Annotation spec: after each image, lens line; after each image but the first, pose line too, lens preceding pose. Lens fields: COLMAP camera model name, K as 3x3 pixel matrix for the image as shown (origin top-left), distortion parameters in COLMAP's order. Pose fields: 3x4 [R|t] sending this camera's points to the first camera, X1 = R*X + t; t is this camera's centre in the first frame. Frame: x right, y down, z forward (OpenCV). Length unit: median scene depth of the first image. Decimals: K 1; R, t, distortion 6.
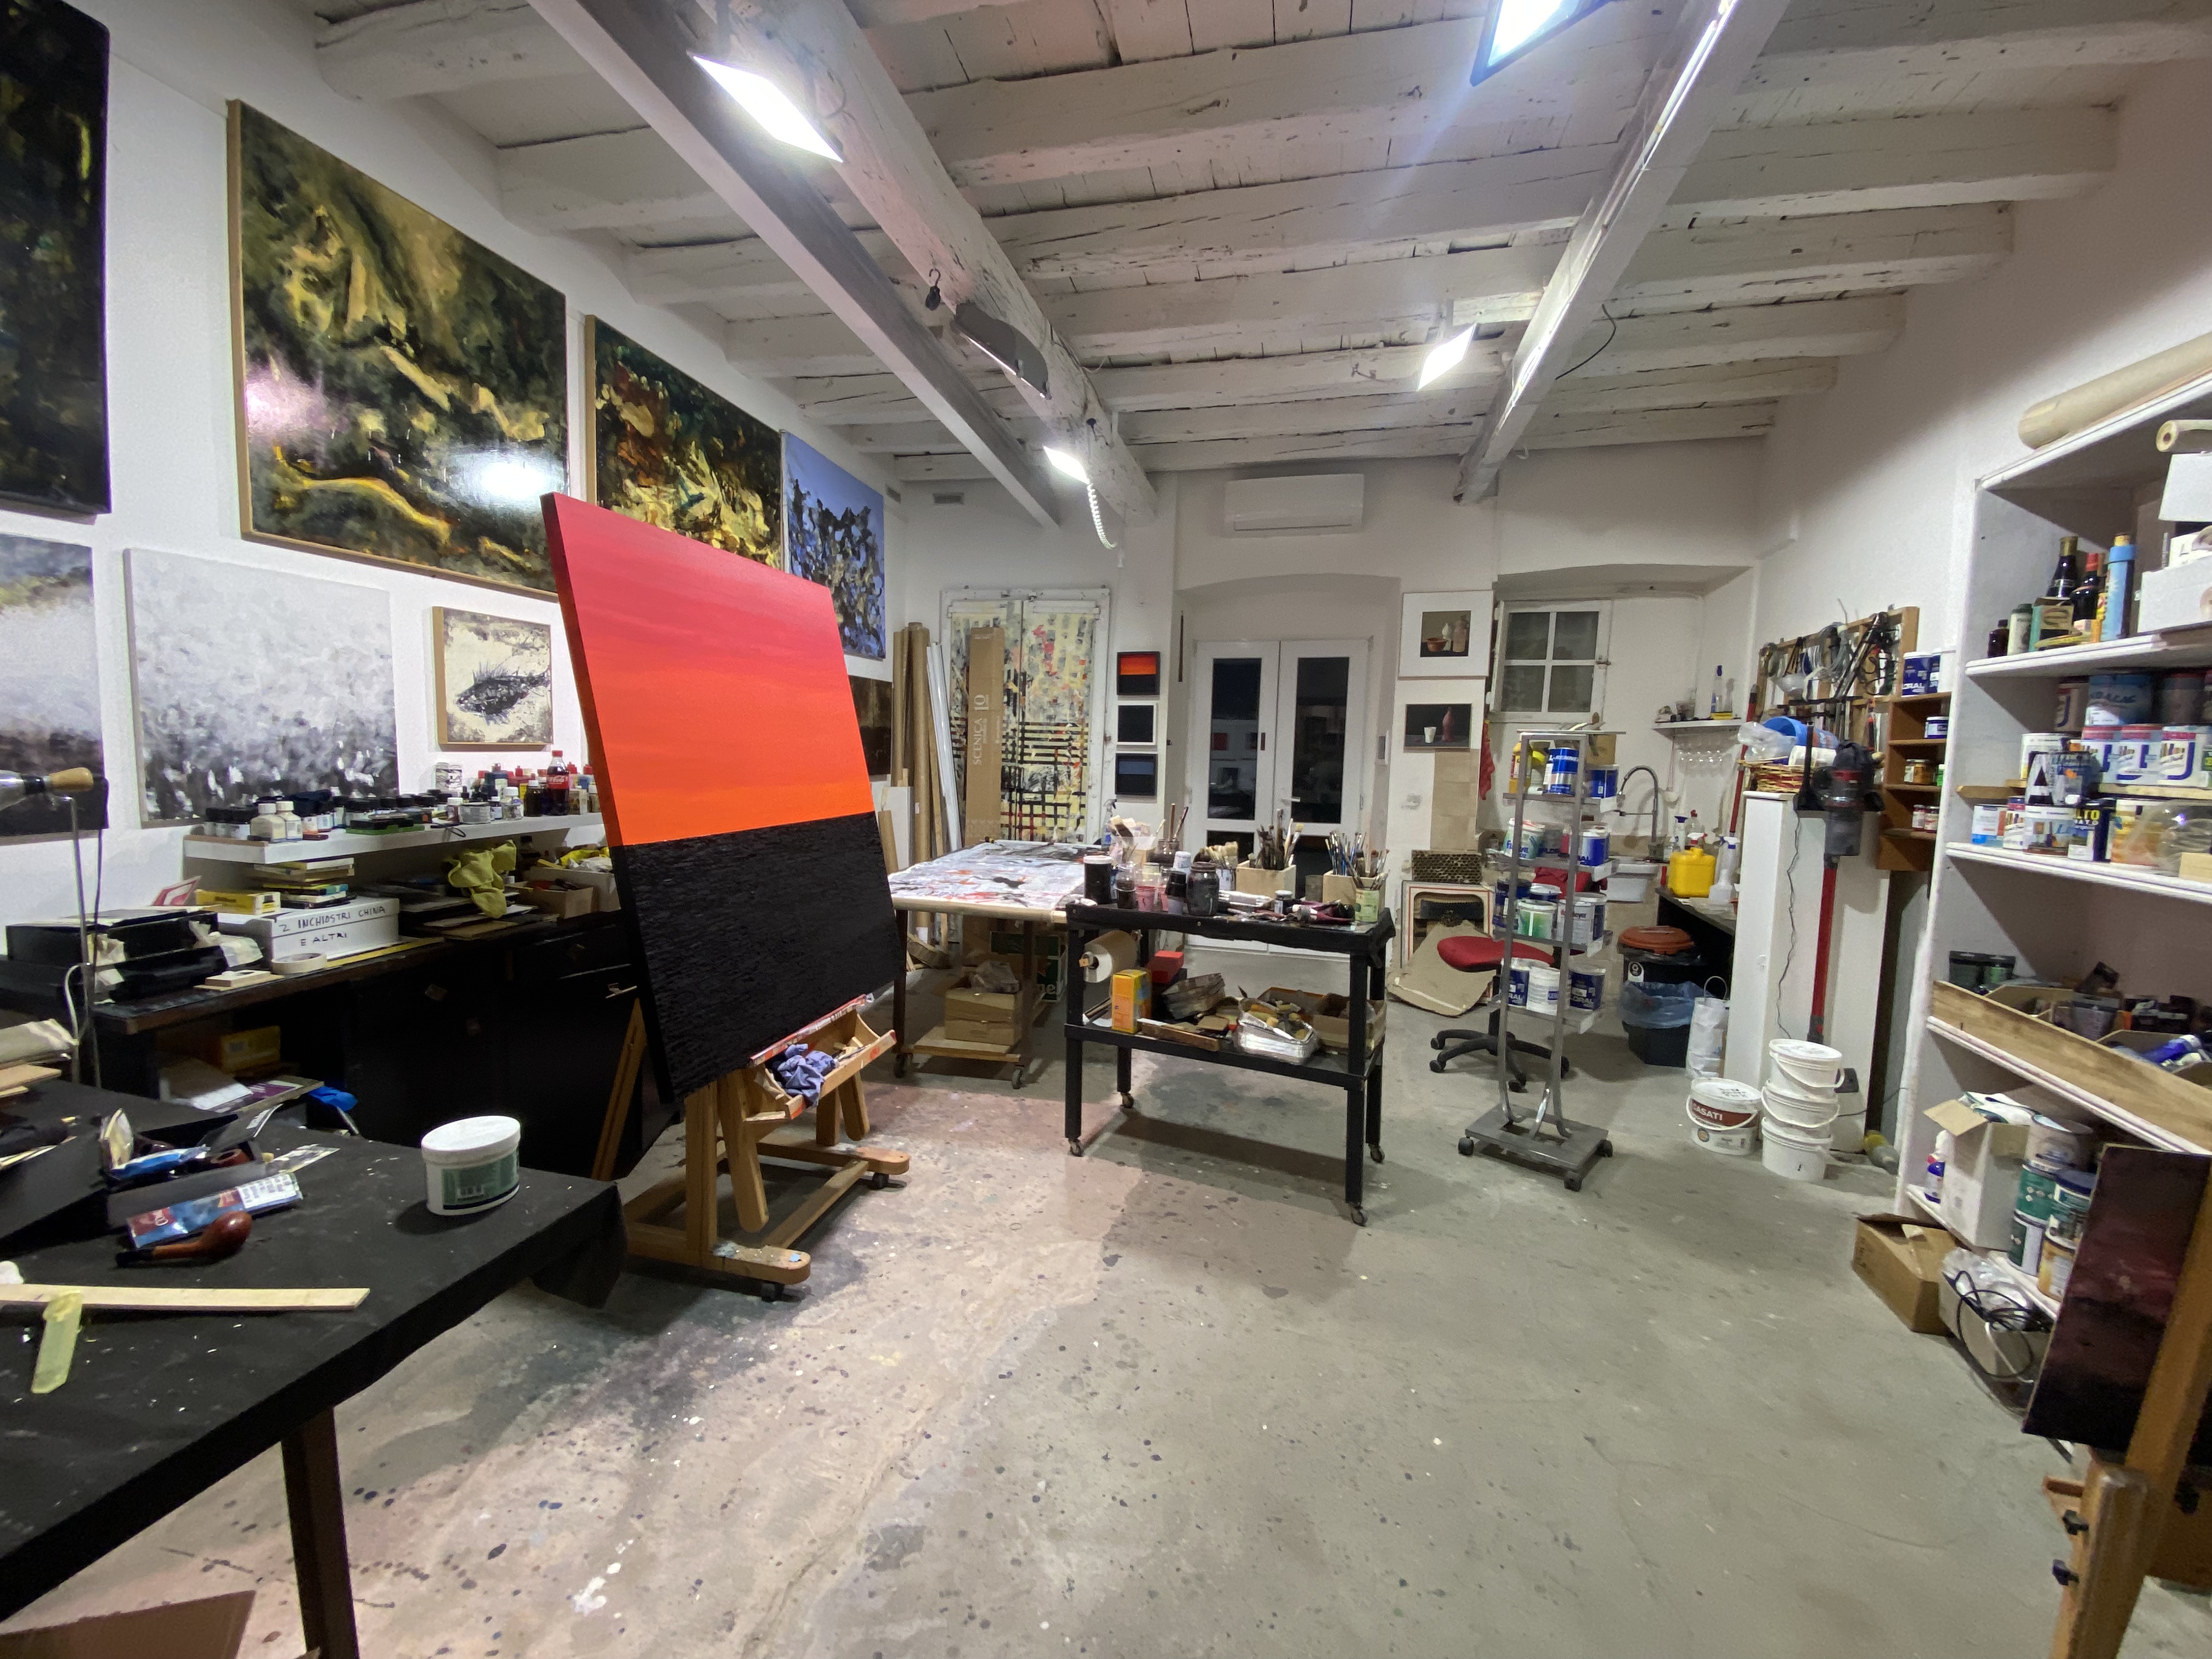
lens RADIAL K [[885.7, 0, 1100.9], [0, 885.7, 840.6], [0, 0, 1]] dist [0.006460, -0.007909]
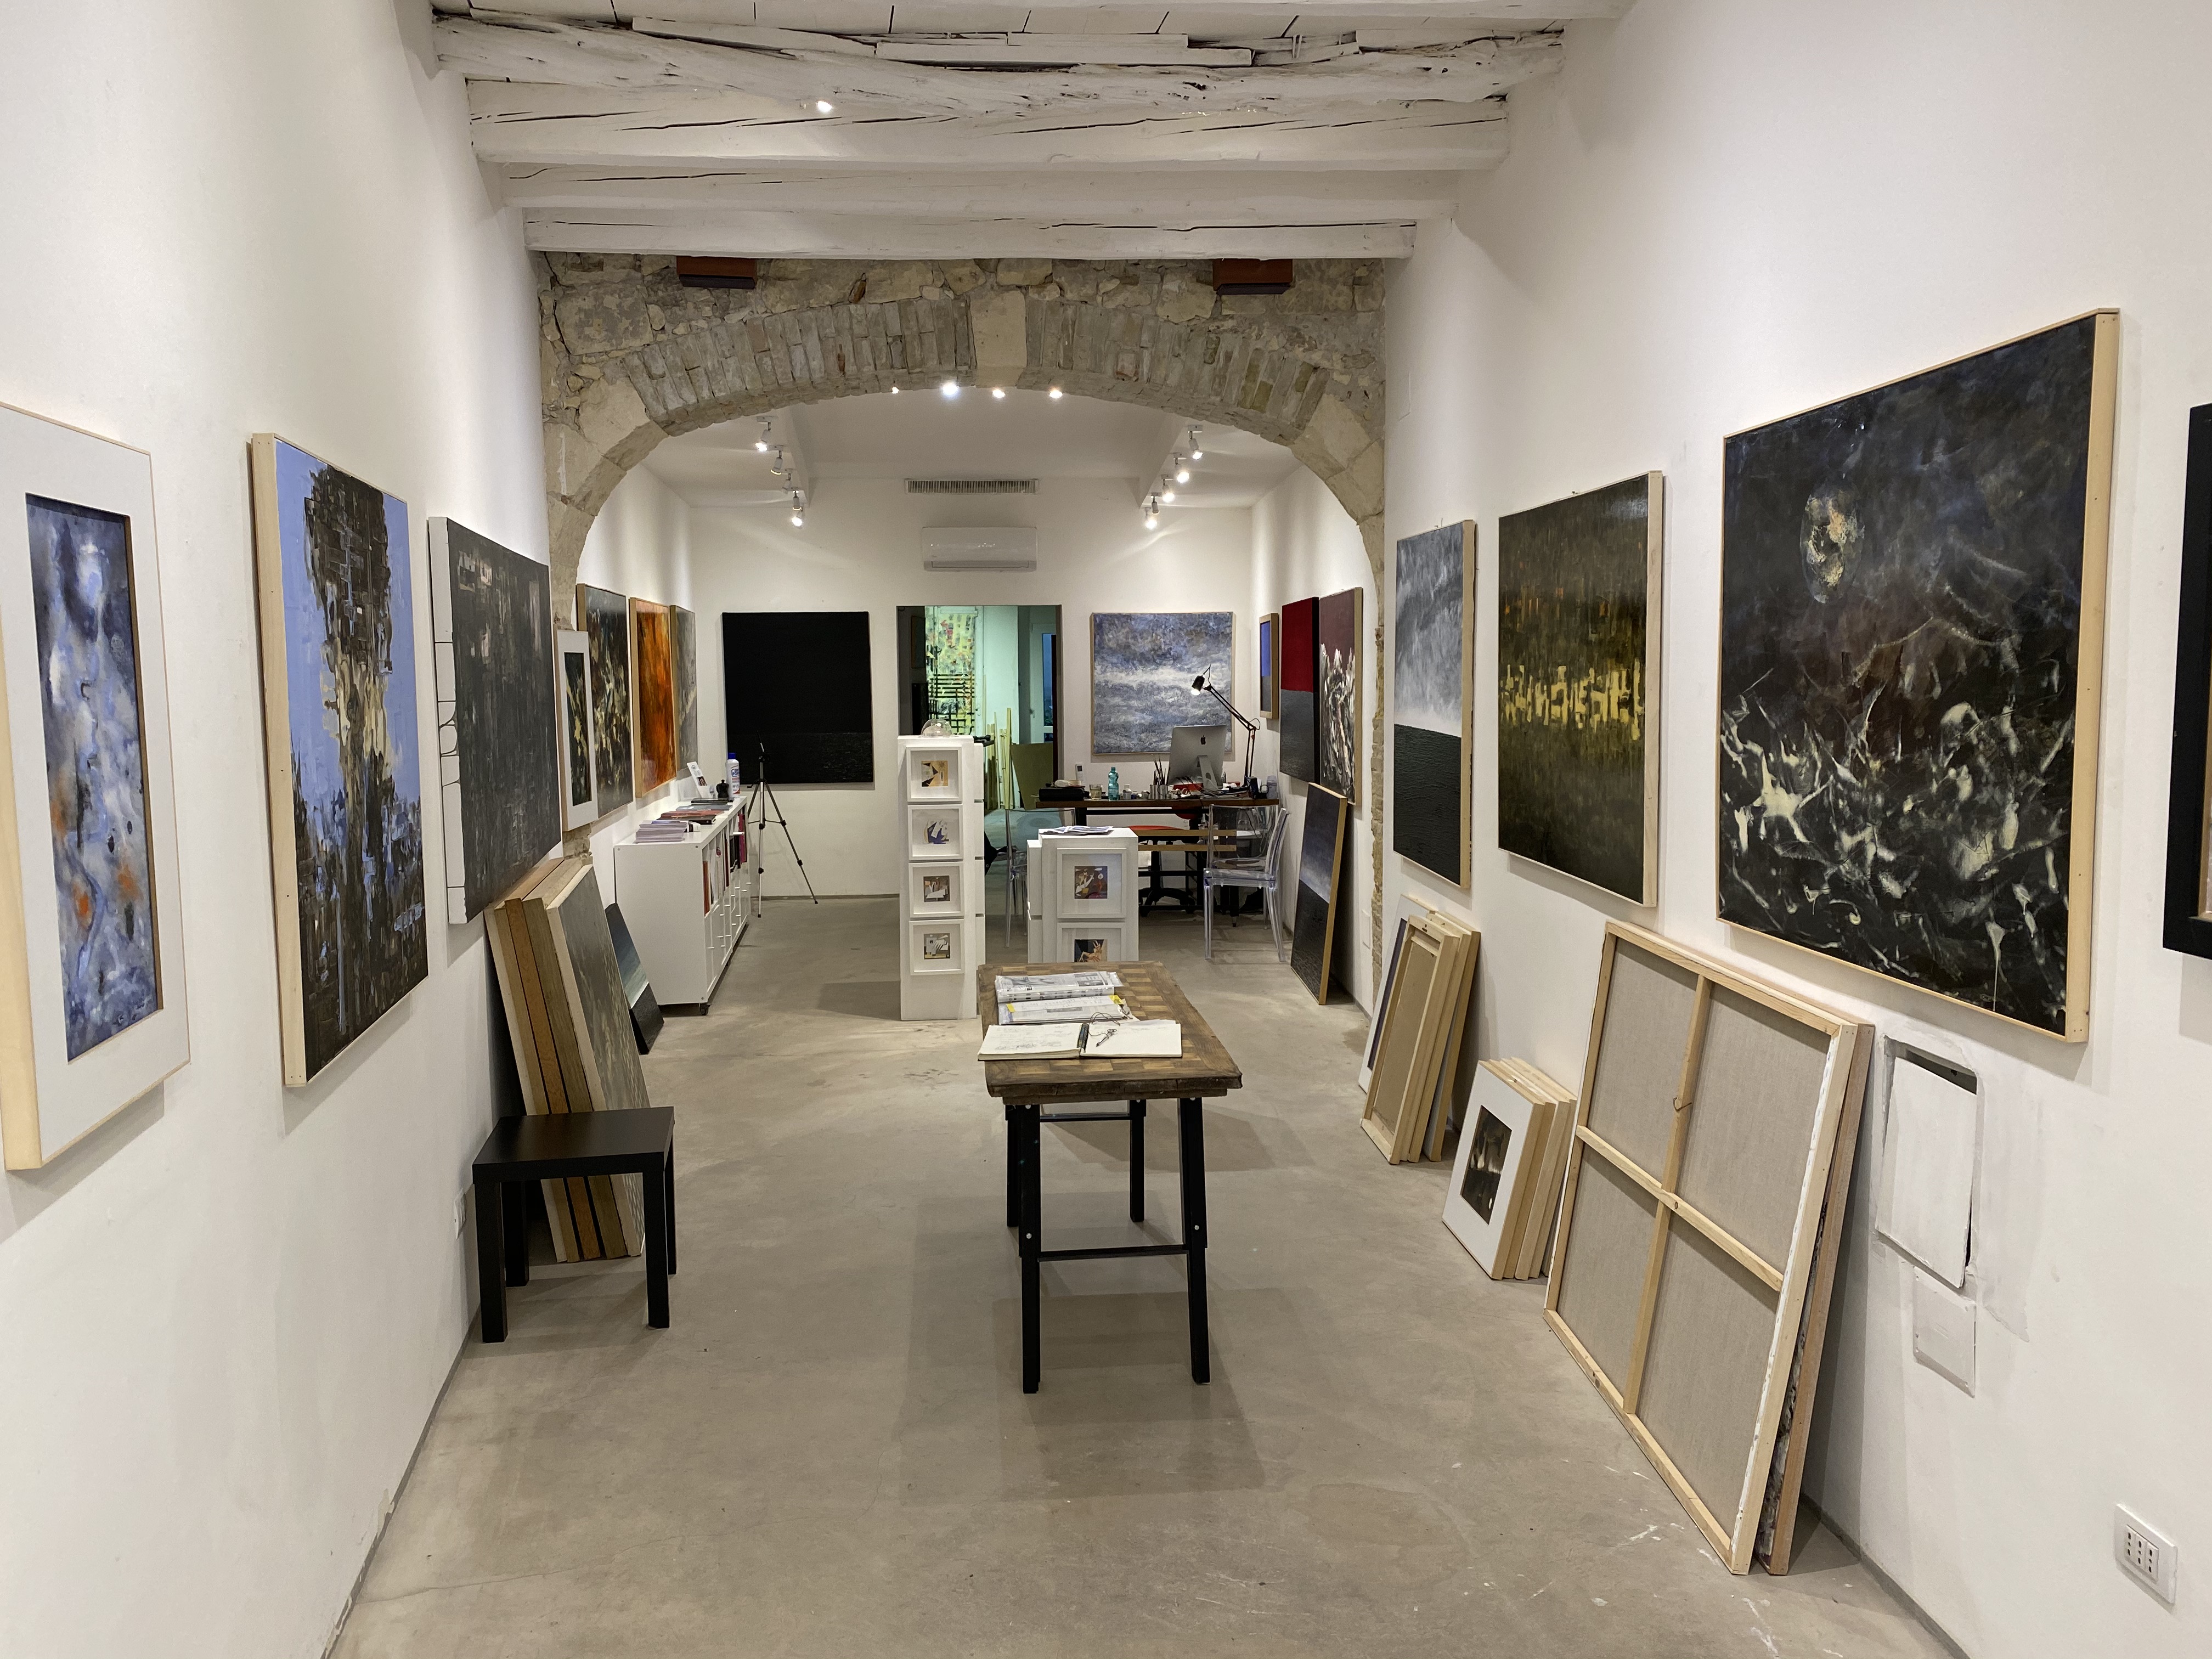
lens RADIAL K [[1691.4, 0, 1105.4], [0, 1691.4, 843.8], [0, 0, 1]] dist [0.022086, -0.030512]
pose [[0.991086, -0.051201, 0.122991, -0.313180], [0.052428, 0.998602, -0.006755, 0.411413], [-0.122473, 0.013143, 0.992385, -4.023788]]
